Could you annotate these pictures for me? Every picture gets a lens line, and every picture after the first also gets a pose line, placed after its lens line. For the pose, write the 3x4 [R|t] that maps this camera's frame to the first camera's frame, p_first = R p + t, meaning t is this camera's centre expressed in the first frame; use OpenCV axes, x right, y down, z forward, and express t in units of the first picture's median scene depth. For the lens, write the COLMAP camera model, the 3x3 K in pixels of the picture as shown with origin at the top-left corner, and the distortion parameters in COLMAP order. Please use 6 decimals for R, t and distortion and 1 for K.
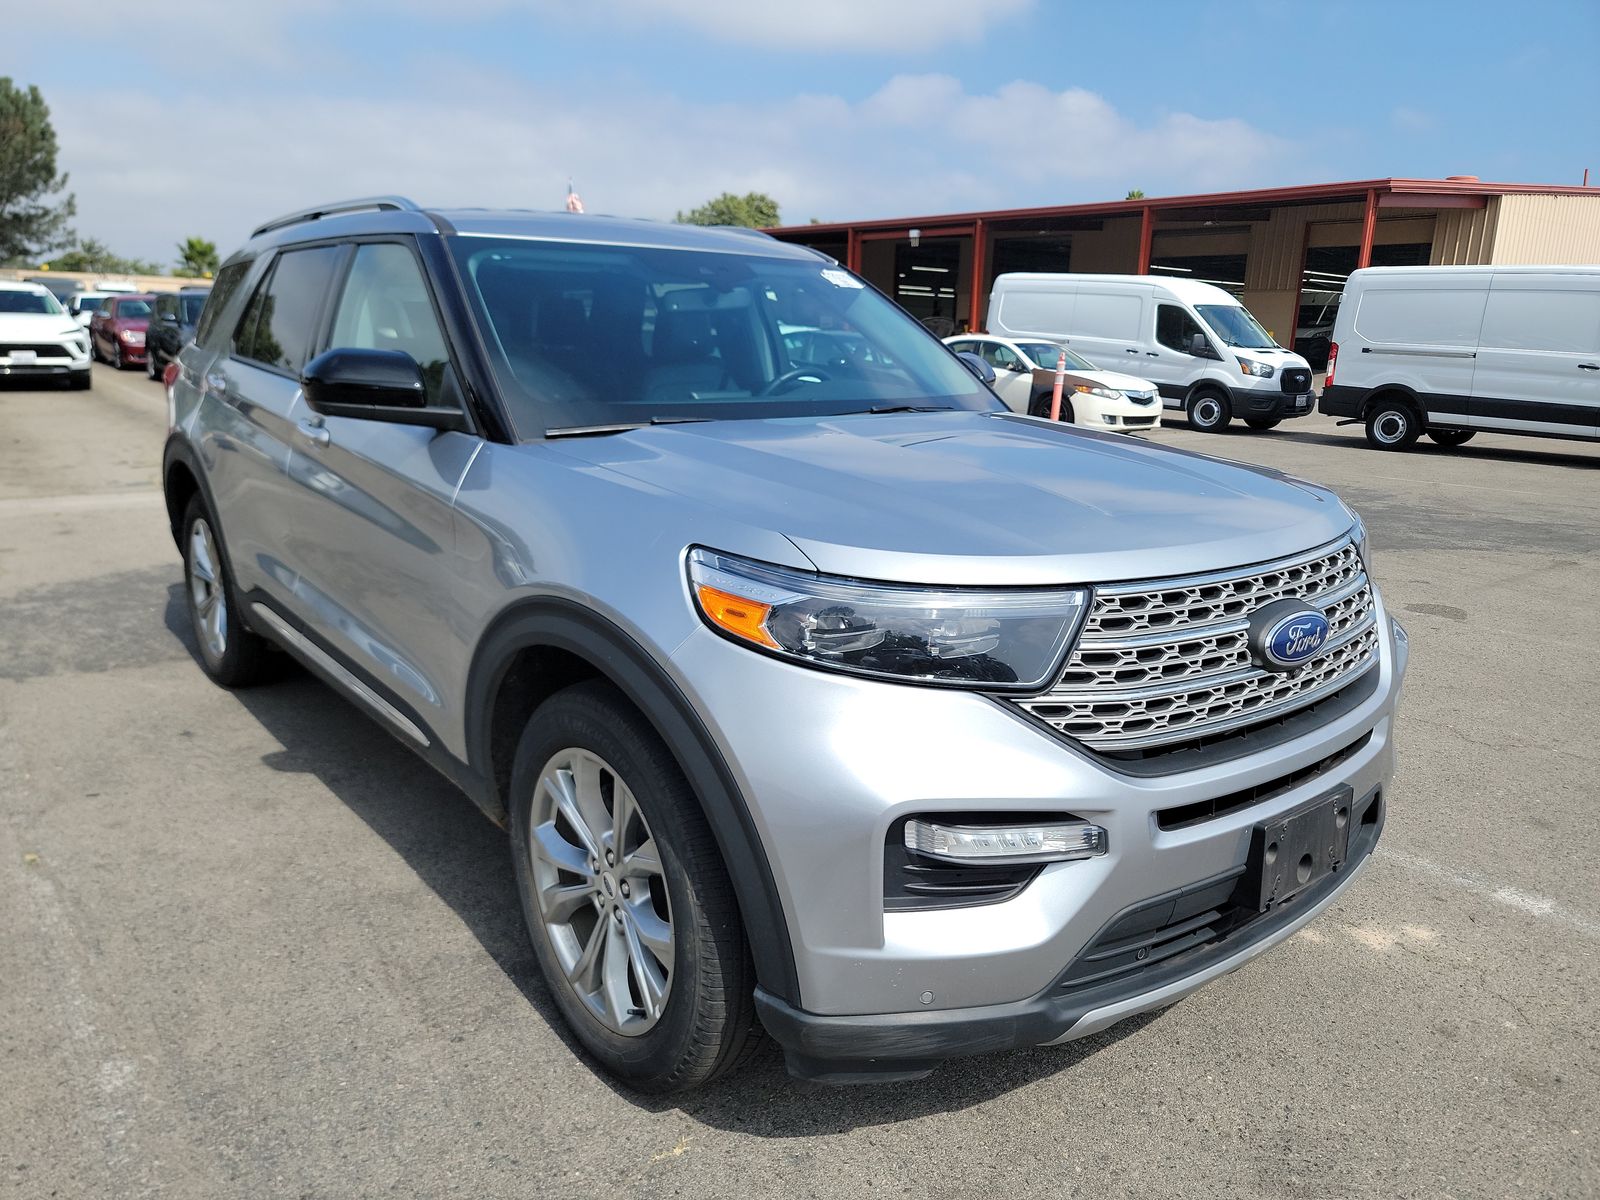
lens RADIAL K [[1154.4, 0, 813.4], [0, 1154.4, 598.7], [0, 0, 1]] dist [0.092284, -0.094213]
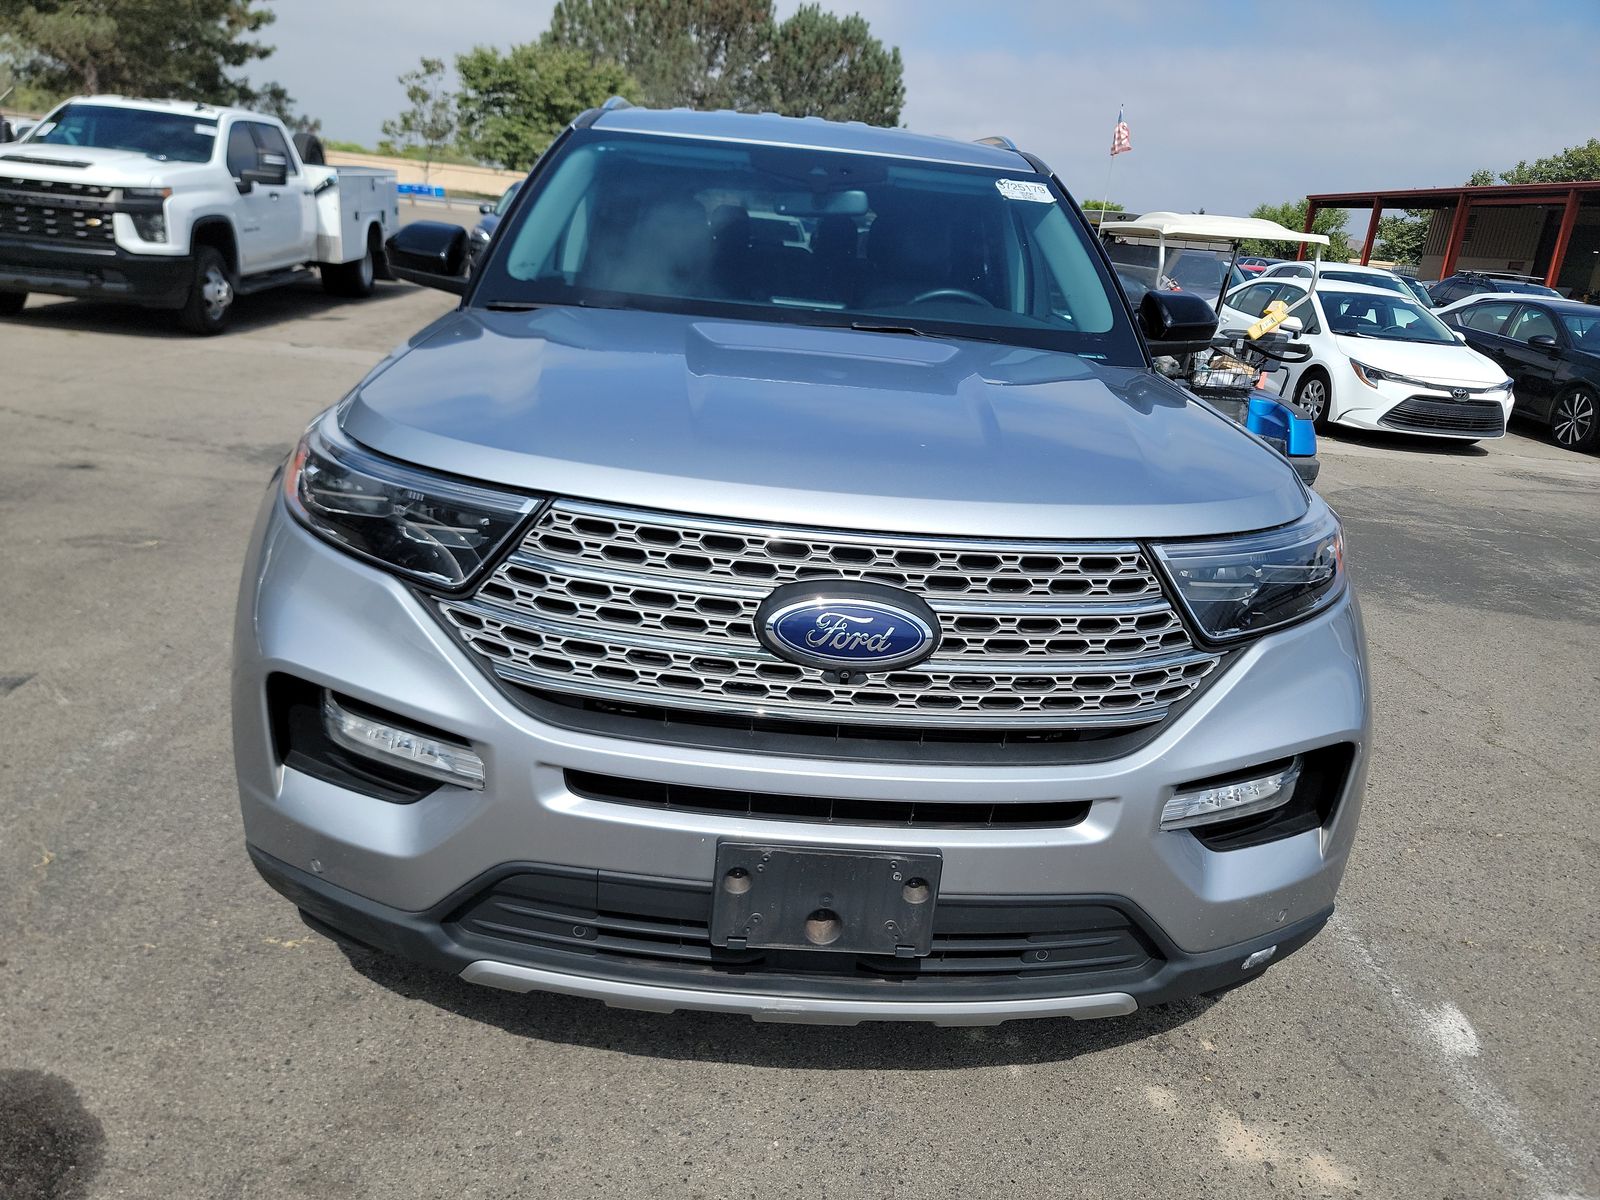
lens RADIAL K [[1154.4, 0, 813.4], [0, 1154.4, 598.7], [0, 0, 1]] dist [0.092284, -0.094213]
pose [[0.789651, 0.229486, -0.569023, 0.772251], [-0.209590, 0.972521, 0.101362, -0.056233], [0.576648, 0.039221, 0.816051, 0.343939]]
